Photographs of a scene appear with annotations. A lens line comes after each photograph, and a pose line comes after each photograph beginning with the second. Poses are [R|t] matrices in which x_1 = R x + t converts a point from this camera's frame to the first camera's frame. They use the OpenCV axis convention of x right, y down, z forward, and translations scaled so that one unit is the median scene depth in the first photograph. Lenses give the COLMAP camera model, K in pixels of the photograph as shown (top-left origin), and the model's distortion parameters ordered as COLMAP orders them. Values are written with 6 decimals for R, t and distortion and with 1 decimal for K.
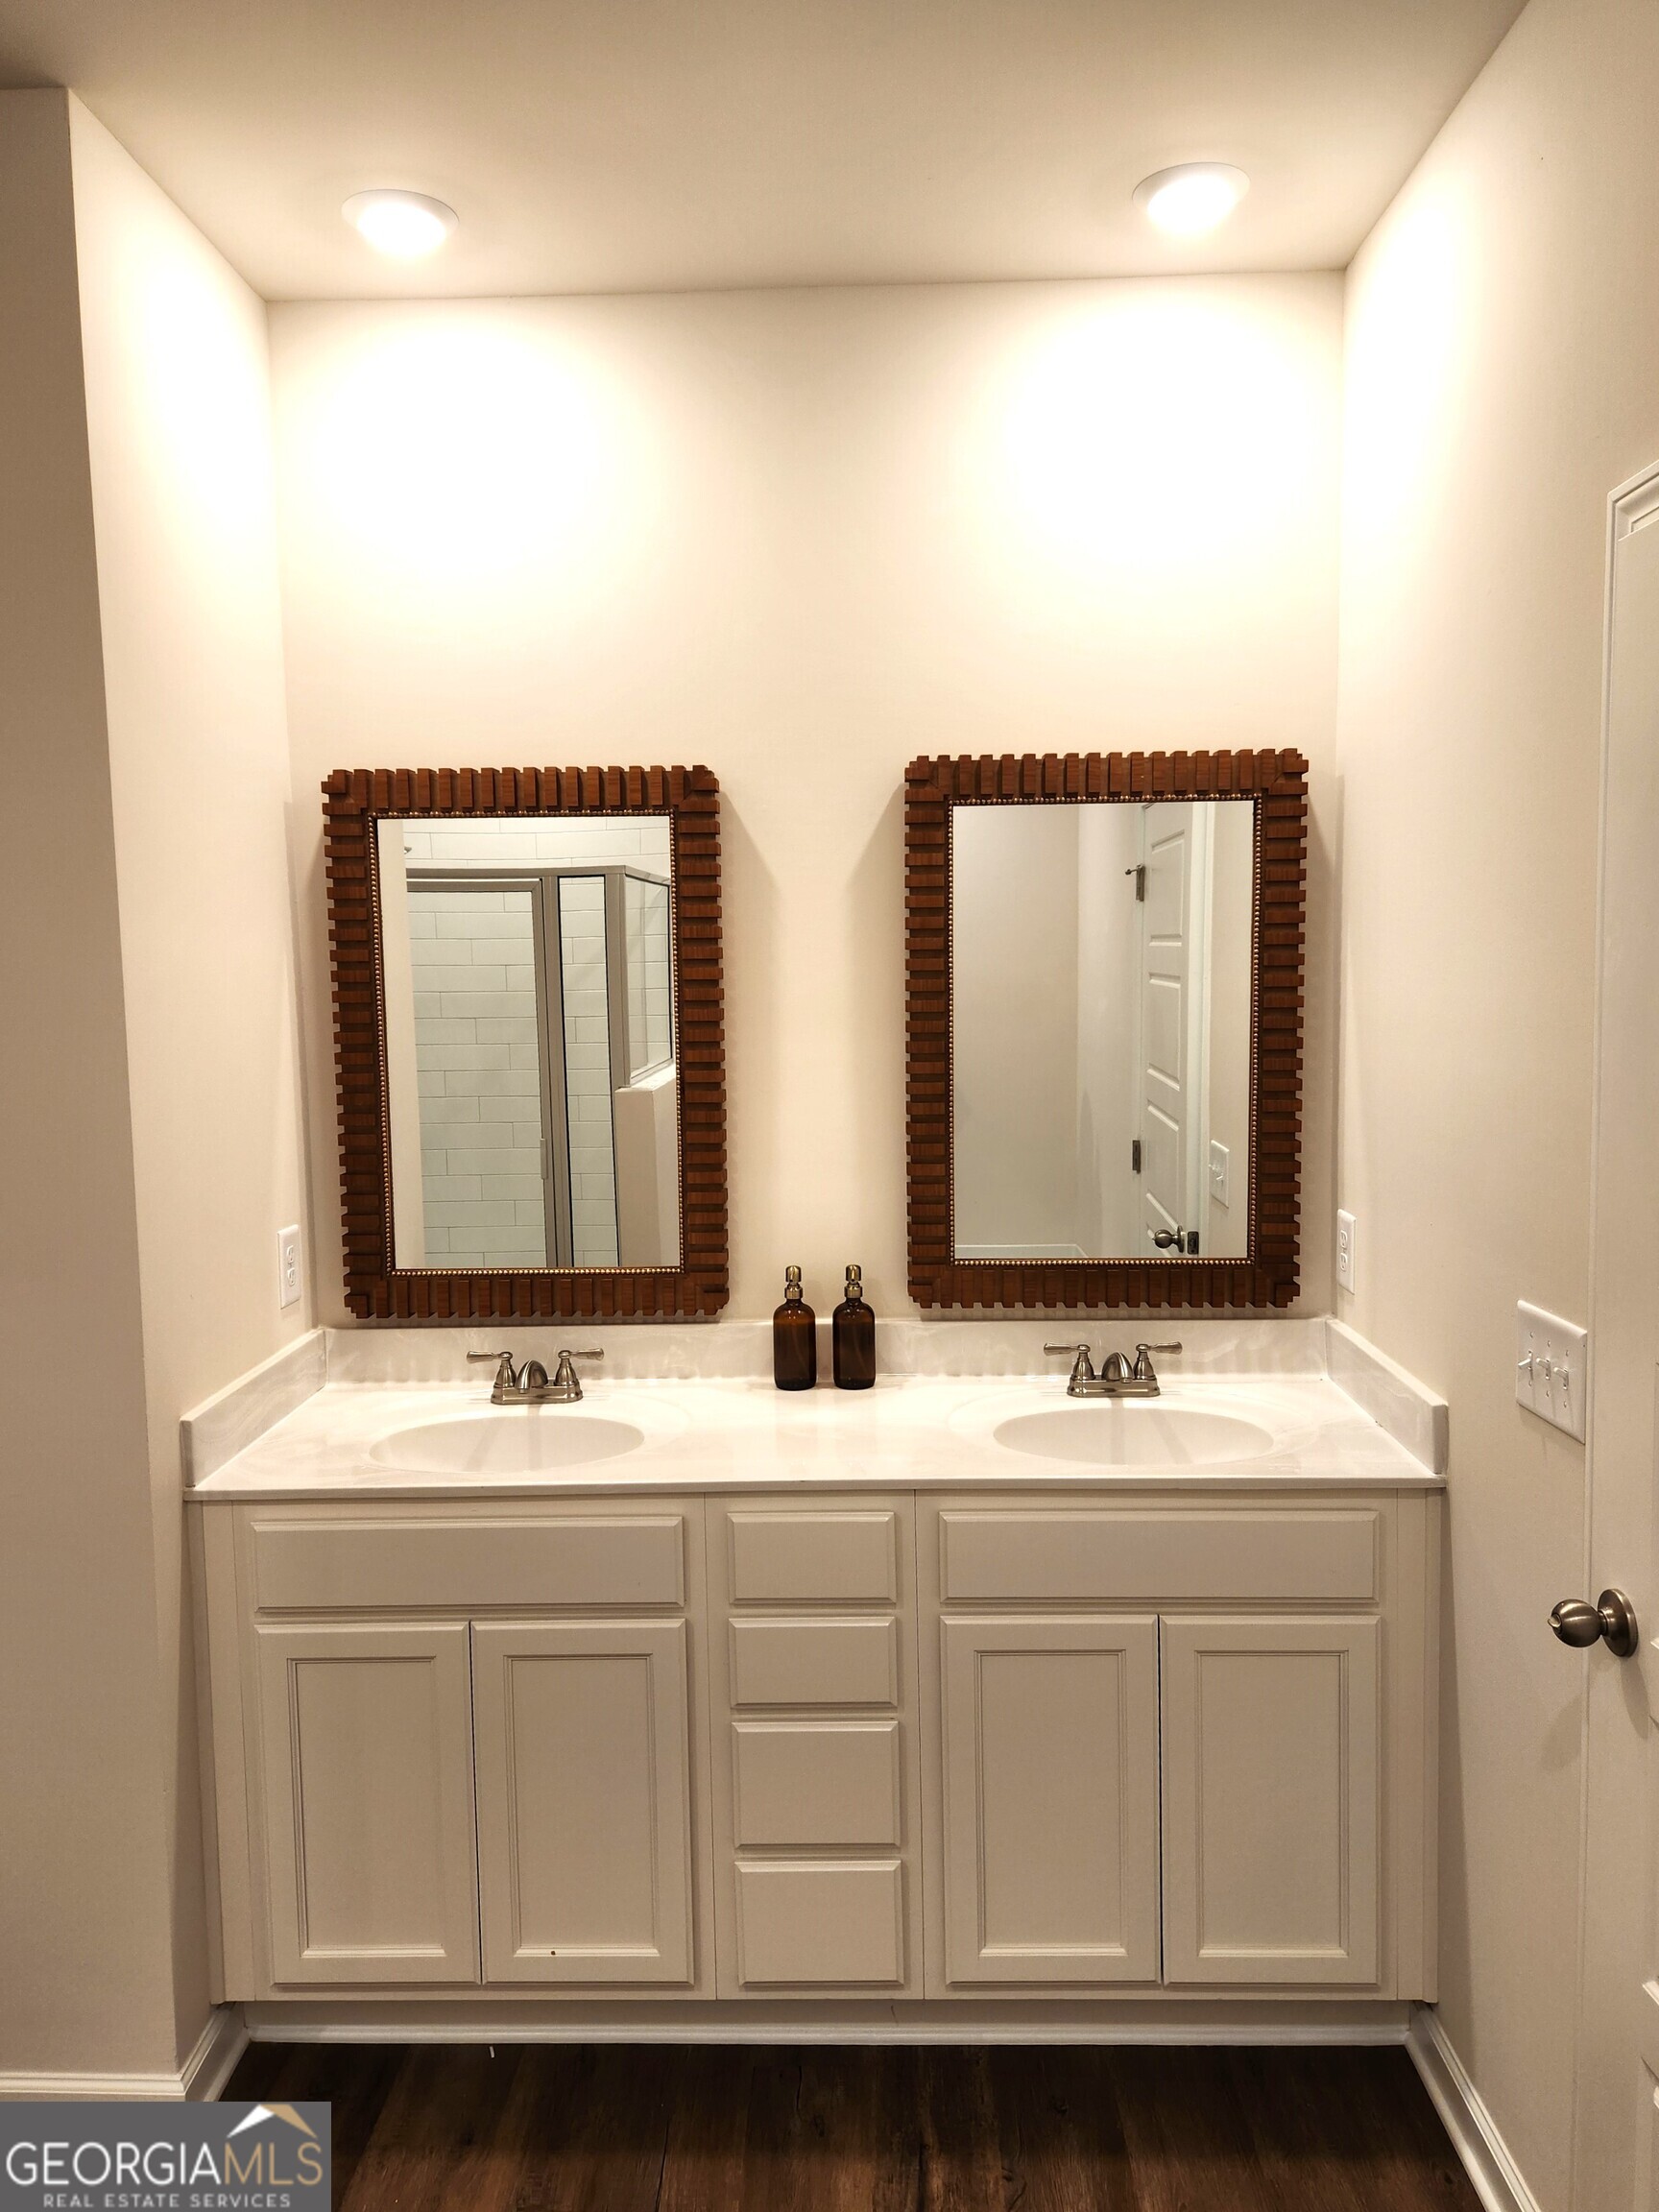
lens RADIAL K [[1547.7, 0, 849.9], [0, 1547.7, 1109.9], [0, 0, 1]] dist [0.089749, -0.092215]
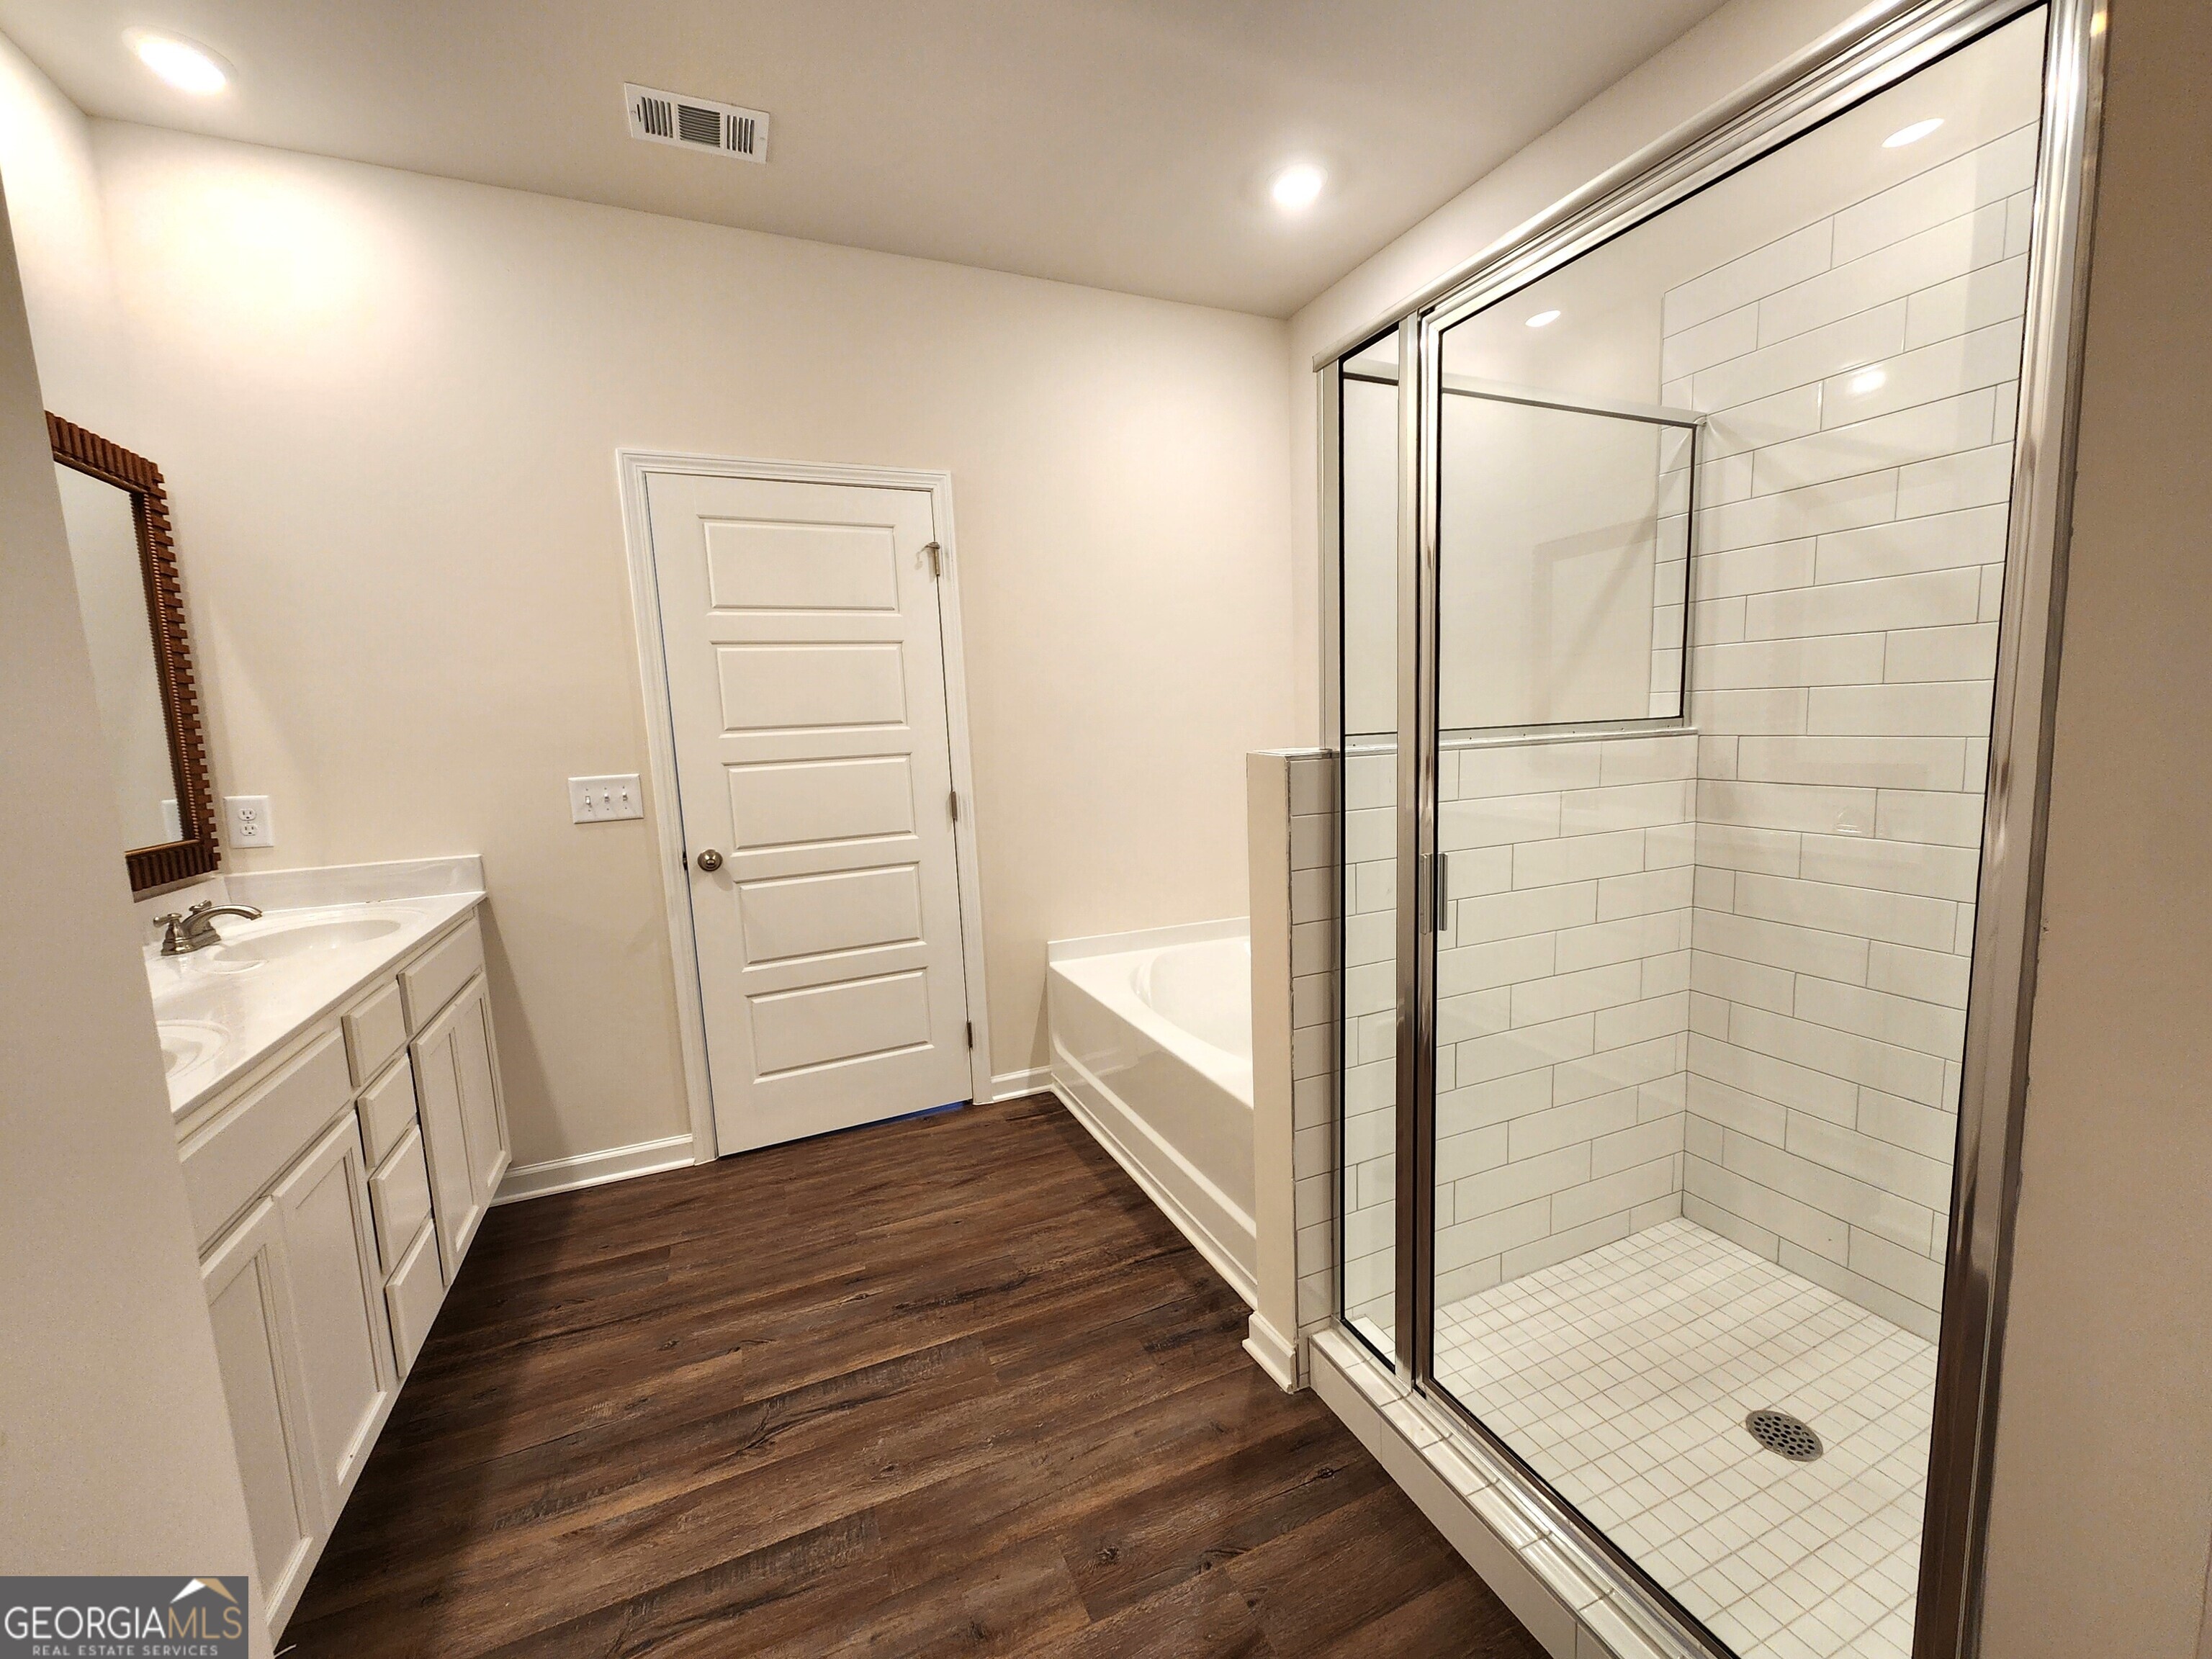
lens RADIAL K [[904.9, 0, 1118.2], [0, 904.9, 834.4], [0, 0, 1]] dist [0.003672, -0.000567]
pose [[-0.422675, -0.083483, 0.902428, -0.812546], [0.123246, 0.981203, 0.148495, 0.075147], [-0.897862, 0.173986, -0.404441, 0.608326]]
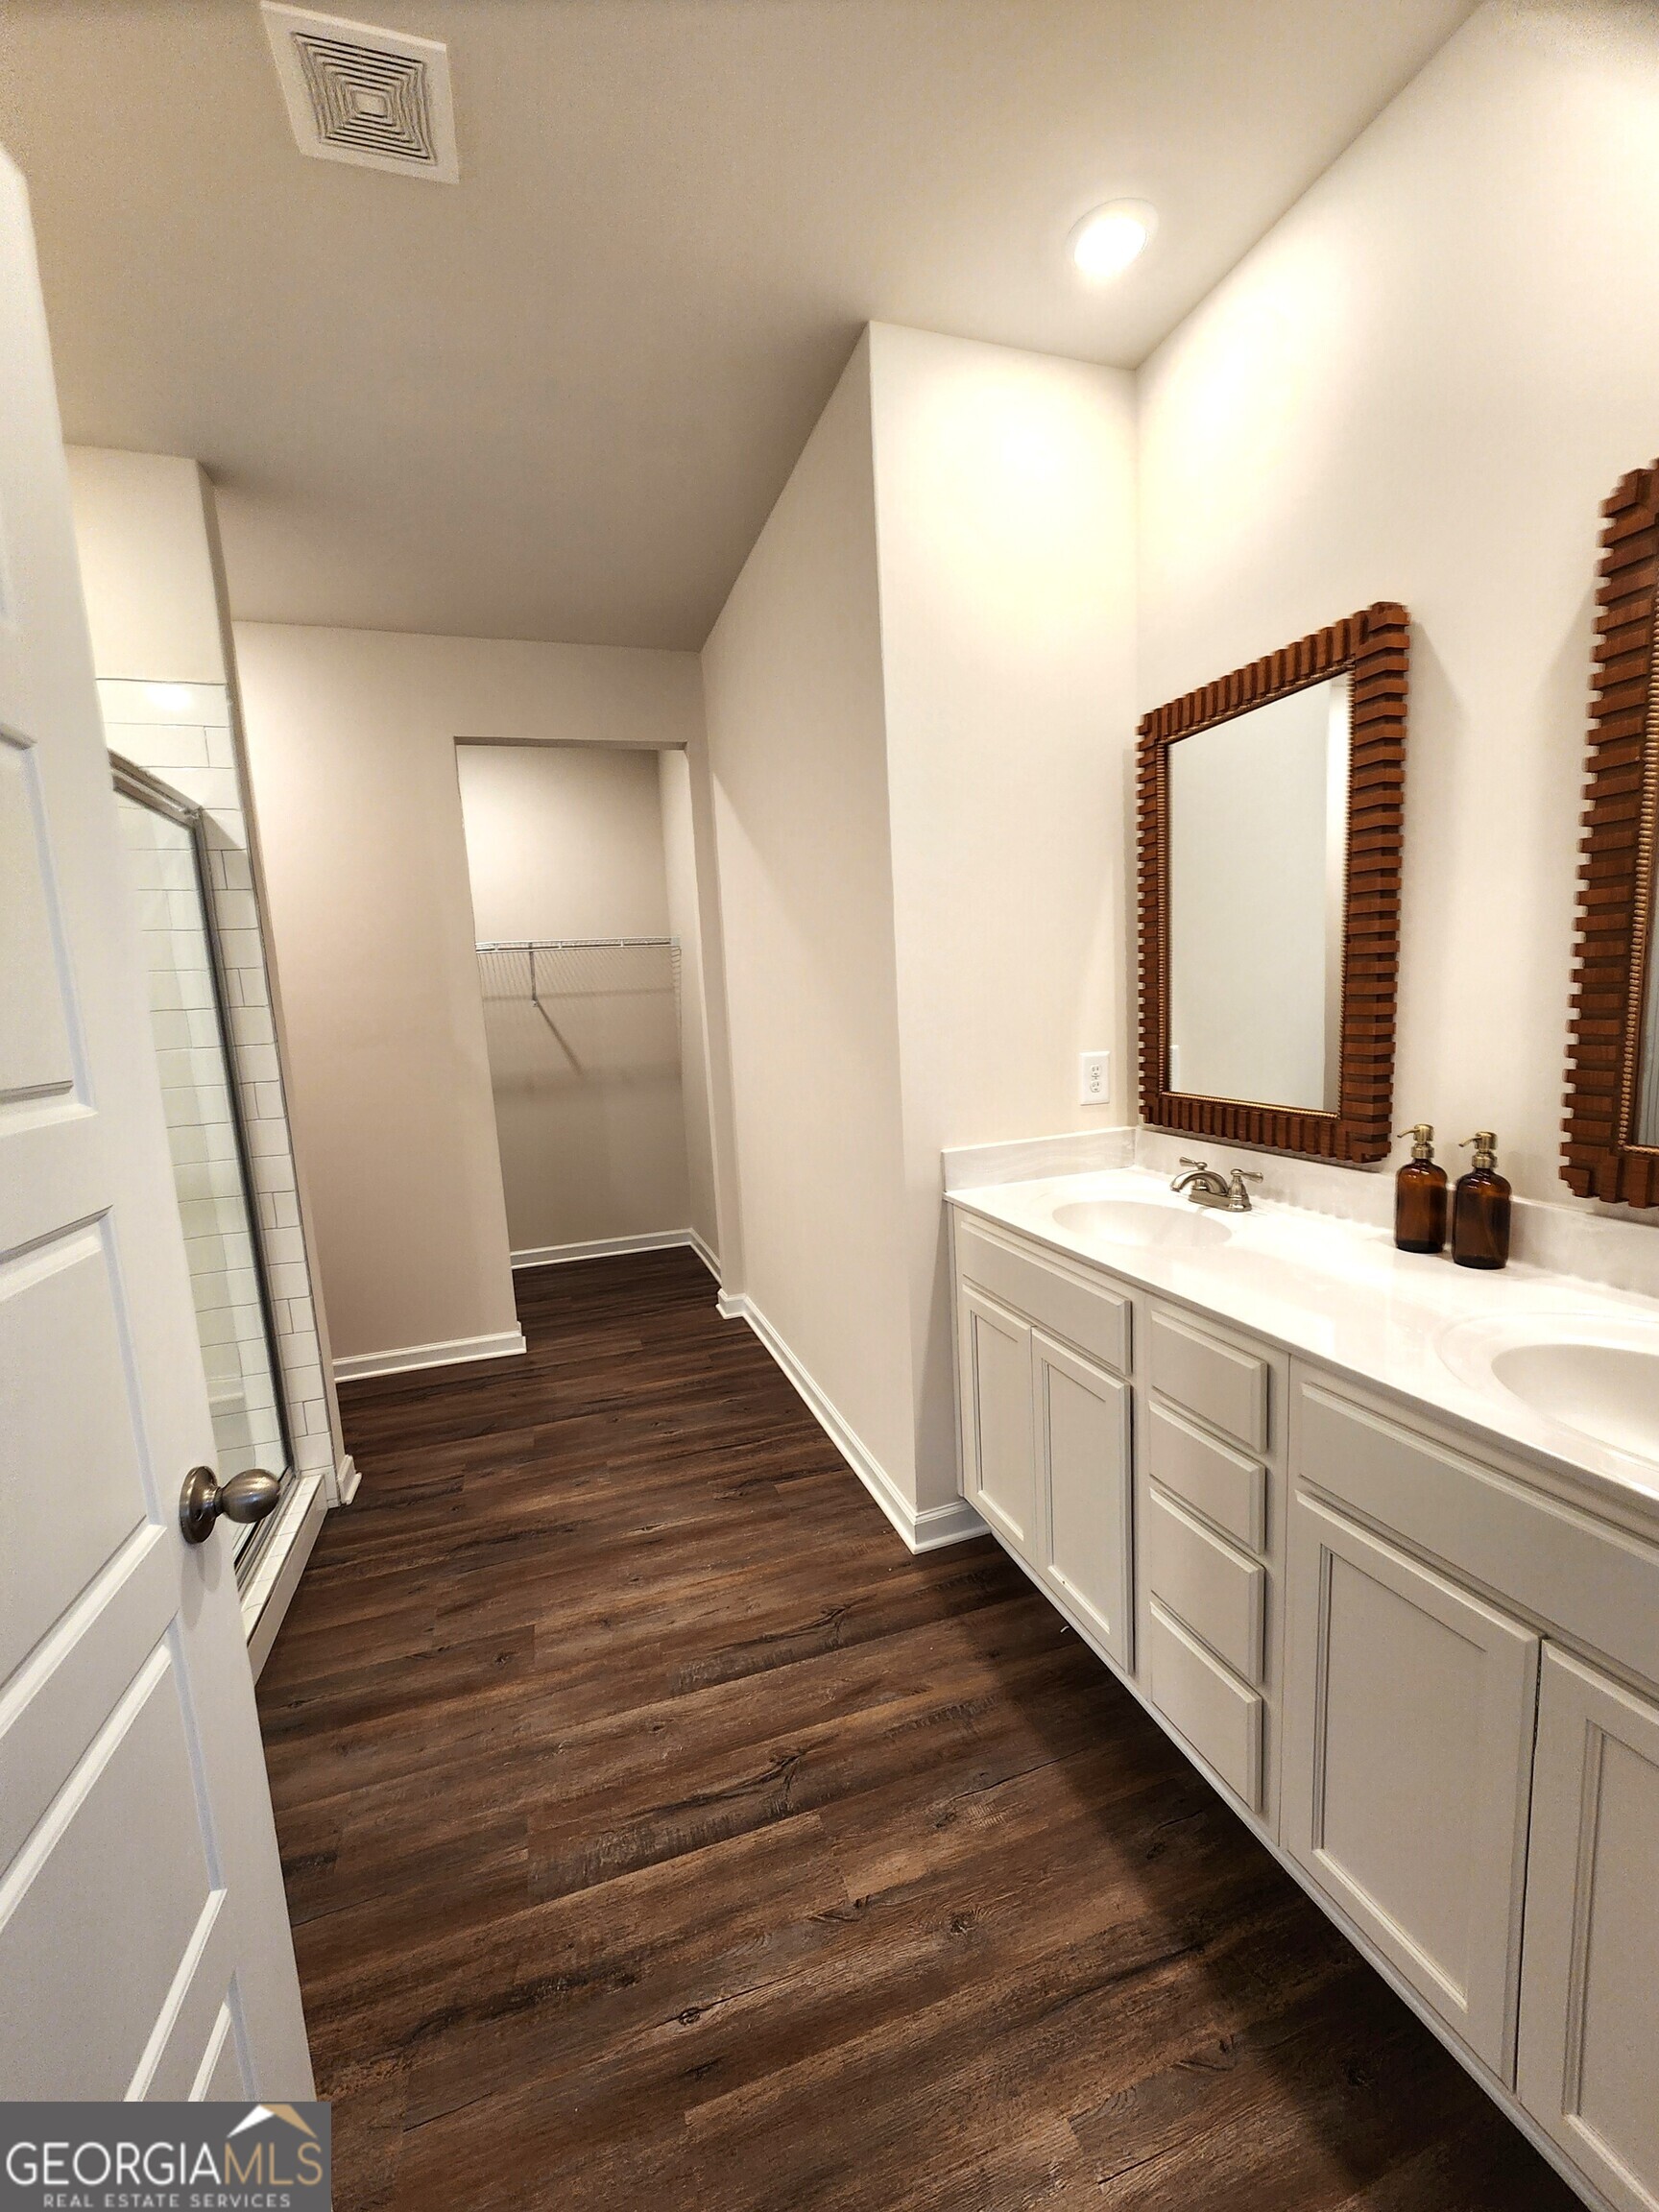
lens RADIAL K [[923.6, 0, 834.8], [0, 923.6, 1136.4], [0, 0, 1]] dist [0.000825, 0.000500]
pose [[0.337150, 0.139406, -0.931073, 0.375628], [-0.035335, 0.990153, 0.135457, 0.044690], [0.940788, -0.012770, 0.338755, 0.473462]]
